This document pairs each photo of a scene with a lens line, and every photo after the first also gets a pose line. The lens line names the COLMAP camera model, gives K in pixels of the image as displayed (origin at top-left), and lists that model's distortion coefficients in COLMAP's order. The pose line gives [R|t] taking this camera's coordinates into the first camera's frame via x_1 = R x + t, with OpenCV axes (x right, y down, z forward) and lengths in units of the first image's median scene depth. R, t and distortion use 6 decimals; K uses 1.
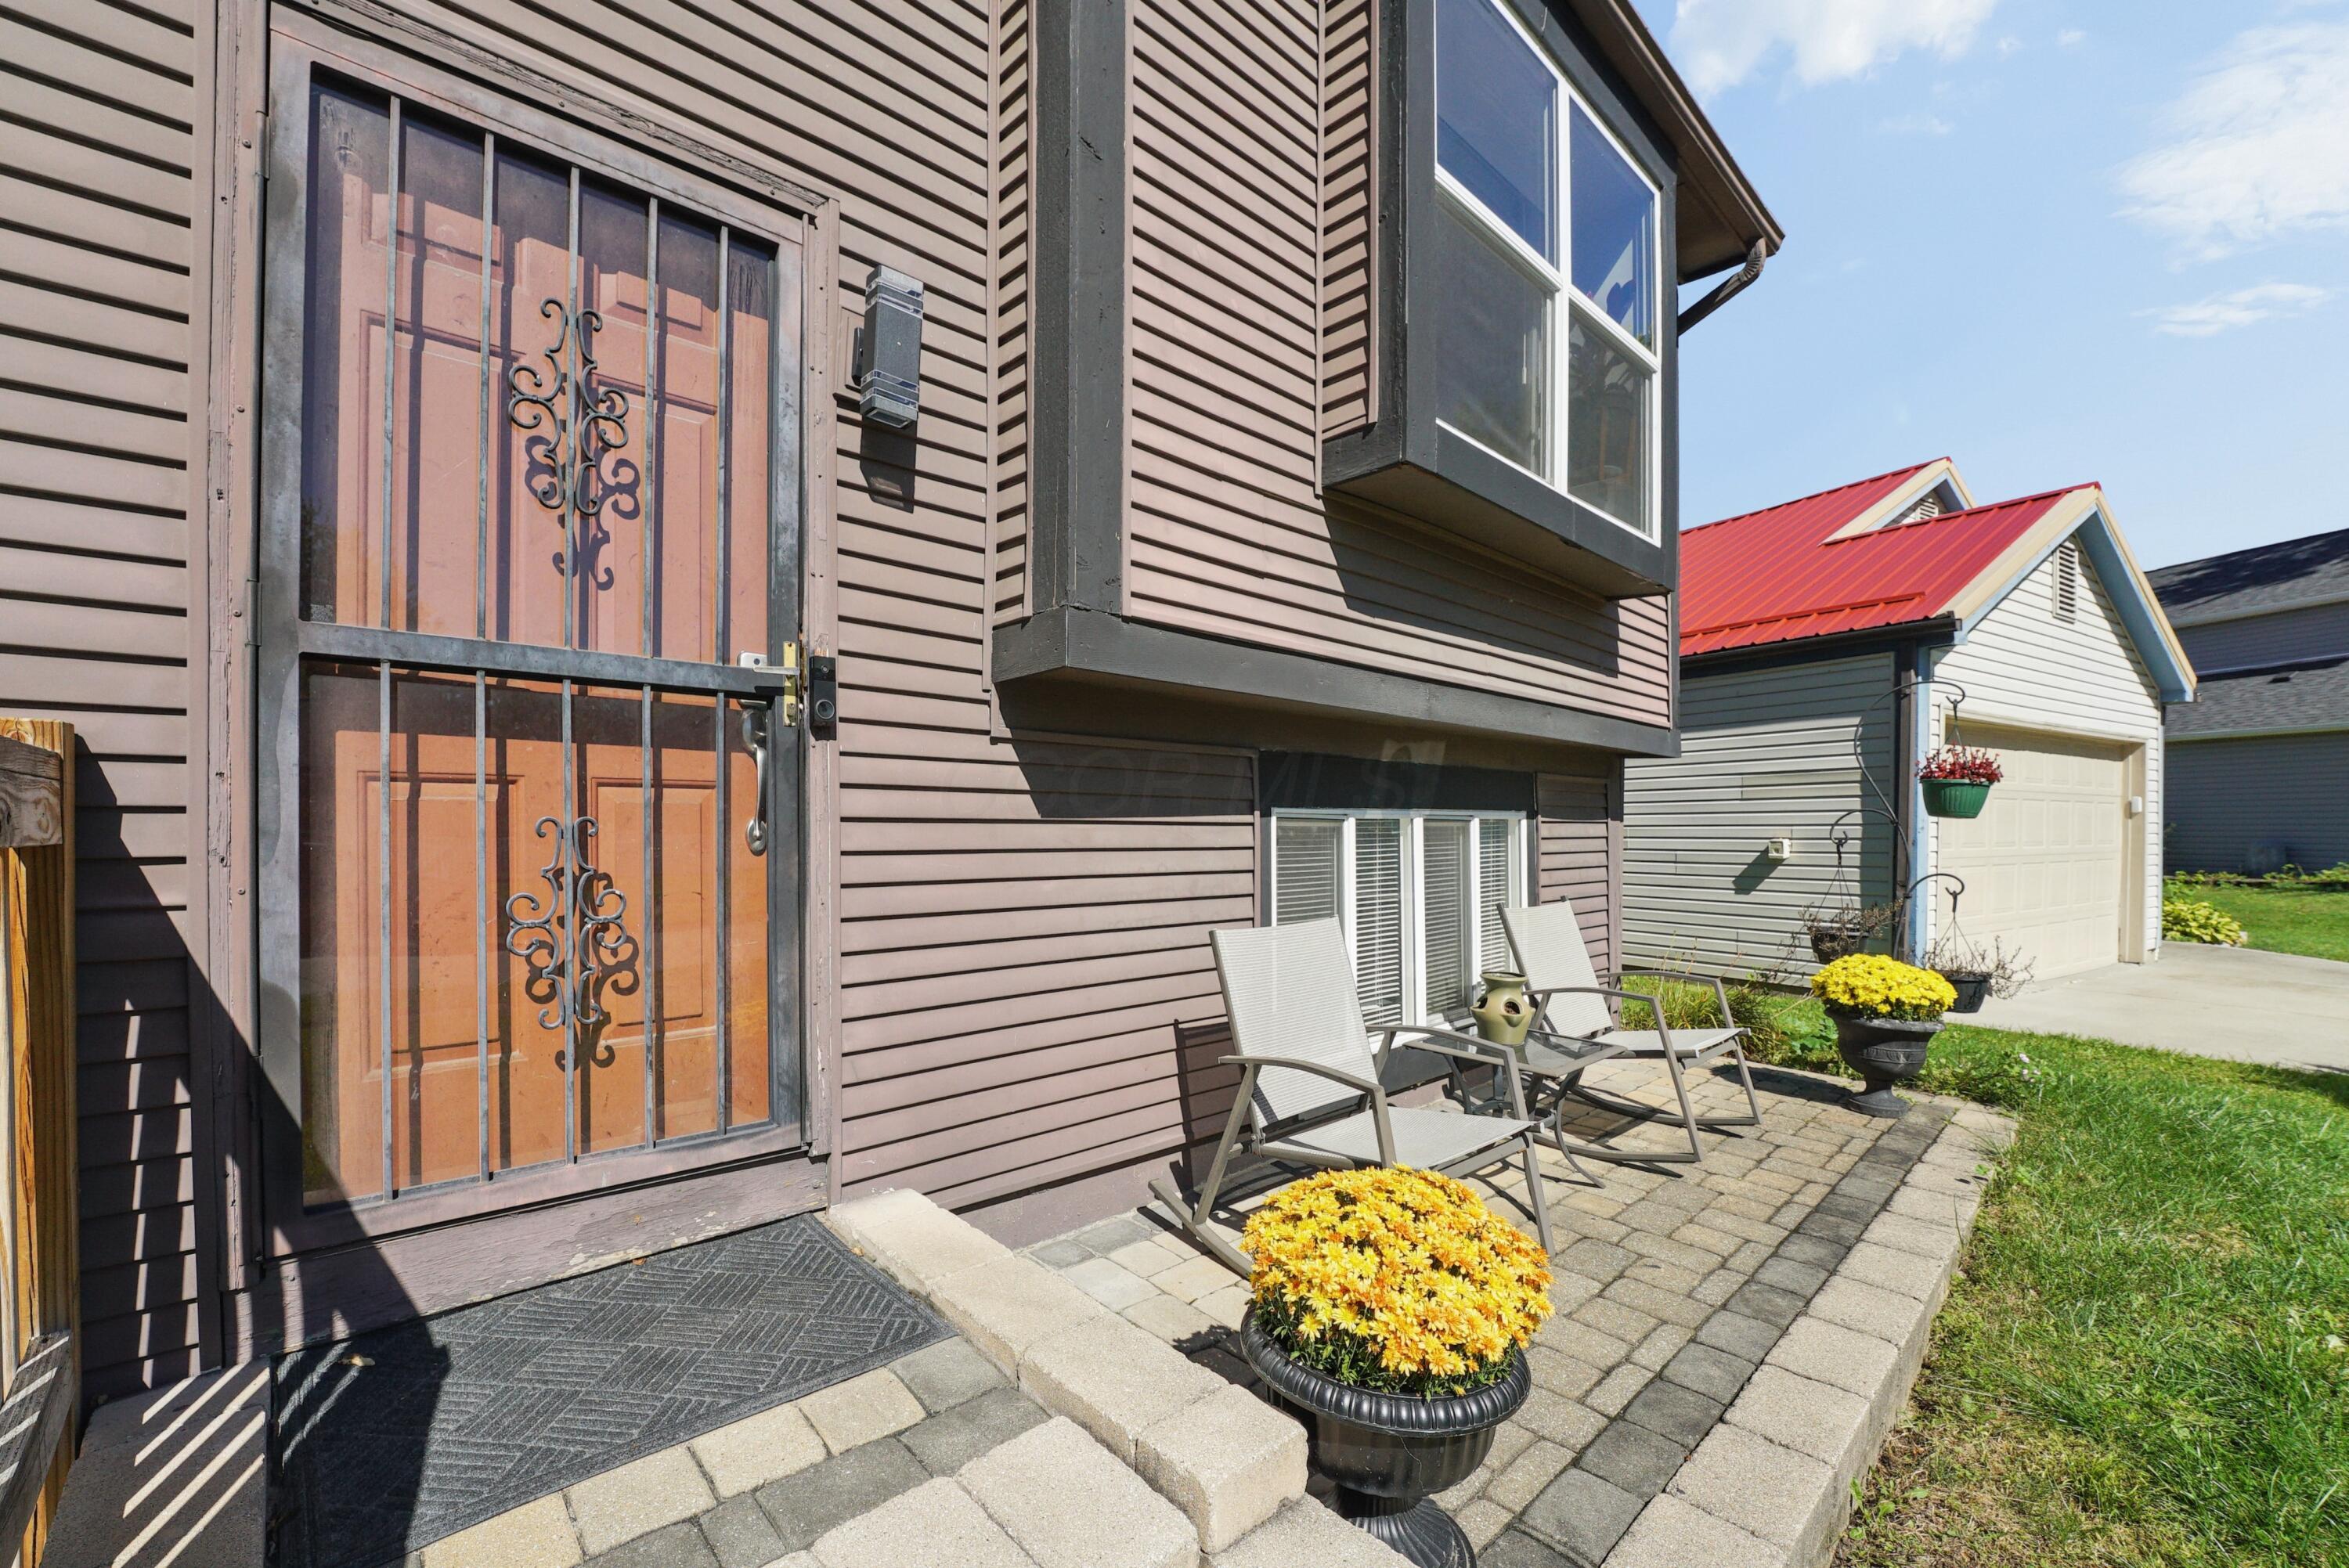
lens RADIAL K [[1001.8, 0, 1181.8], [0, 1001.8, 842.0], [0, 0, 1]] dist [-0.041427, -0.000010]
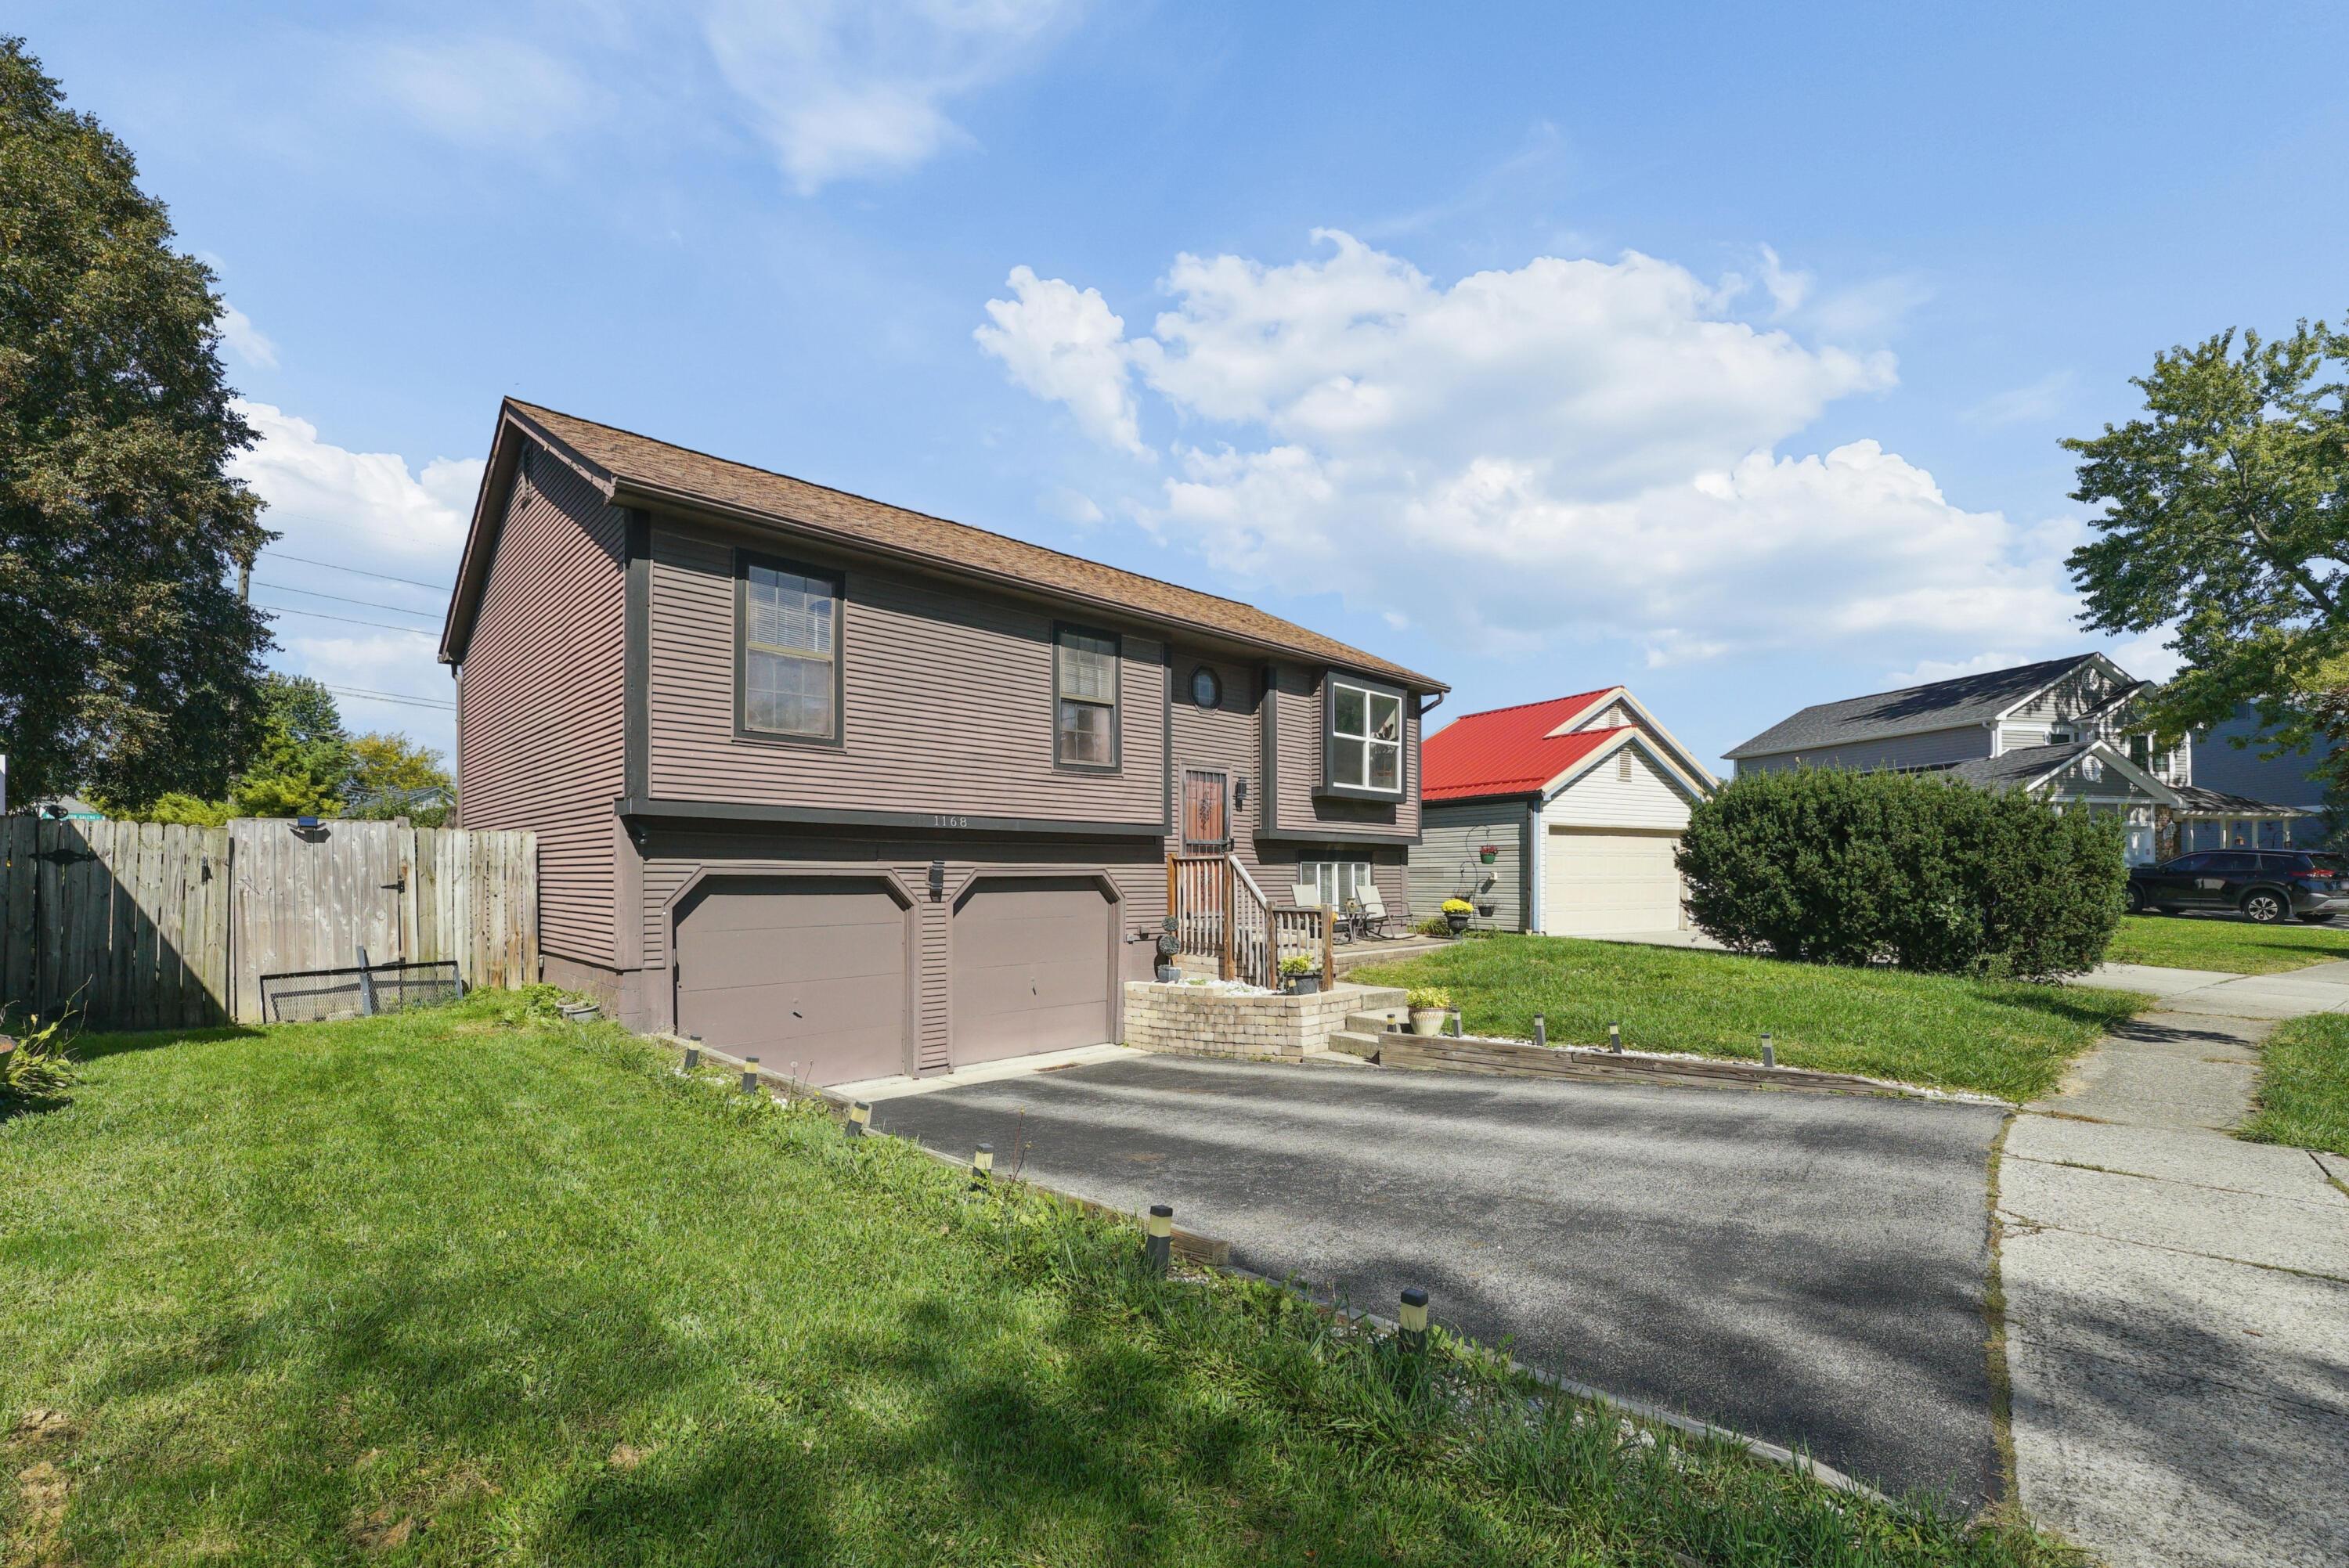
lens RADIAL K [[1001.8, 0, 1181.8], [0, 1001.8, 842.0], [0, 0, 1]] dist [-0.041427, -0.000010]
pose [[0.999967, -0.002813, 0.007576, -0.564781], [0.003191, 0.998726, -0.050368, 0.119386], [-0.007424, 0.050390, 0.998702, -4.110406]]
